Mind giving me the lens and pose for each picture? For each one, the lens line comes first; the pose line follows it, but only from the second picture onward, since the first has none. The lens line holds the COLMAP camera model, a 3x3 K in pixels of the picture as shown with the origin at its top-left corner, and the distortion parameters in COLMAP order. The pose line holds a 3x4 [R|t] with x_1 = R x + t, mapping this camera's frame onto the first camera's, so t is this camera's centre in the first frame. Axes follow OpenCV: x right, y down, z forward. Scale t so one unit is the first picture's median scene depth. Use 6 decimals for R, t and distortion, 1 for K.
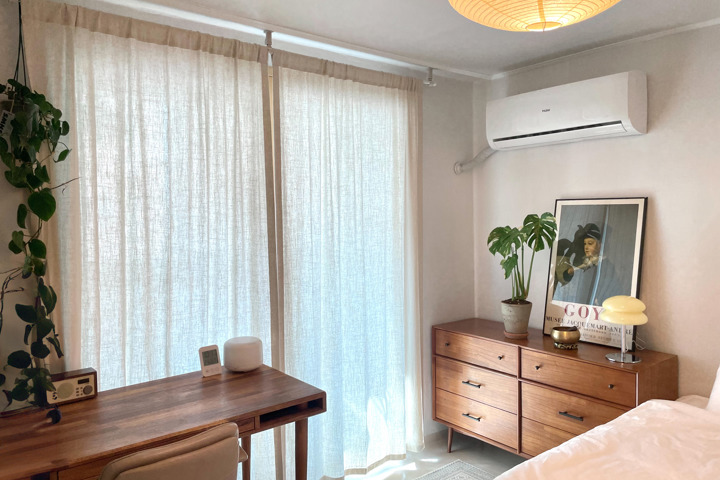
lens RADIAL K [[535.5, 0, 360.0], [0, 535.5, 240.0], [0, 0, 1]] dist [-0.000696, -0.000004]
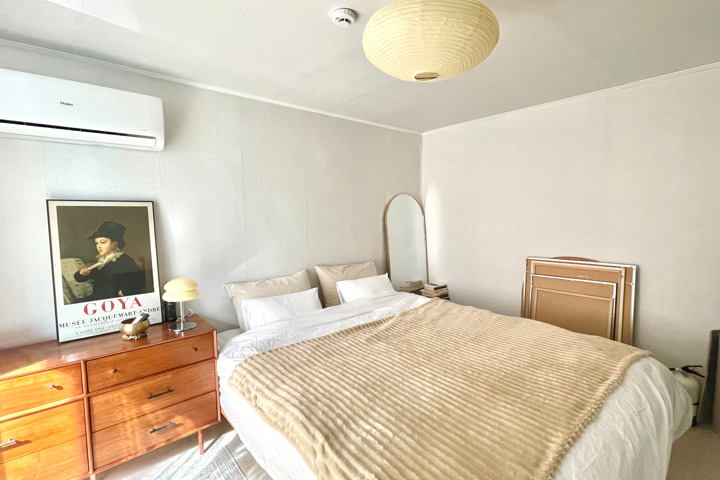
lens RADIAL K [[335.2, 0, 360.0], [0, 335.2, 240.0], [0, 0, 1]] dist [0.001526, 0.000710]
pose [[-0.073926, -0.095297, 0.992700, -0.279402], [0.041583, 0.994264, 0.098544, -0.043923], [-0.996396, 0.048564, -0.069540, 0.539986]]
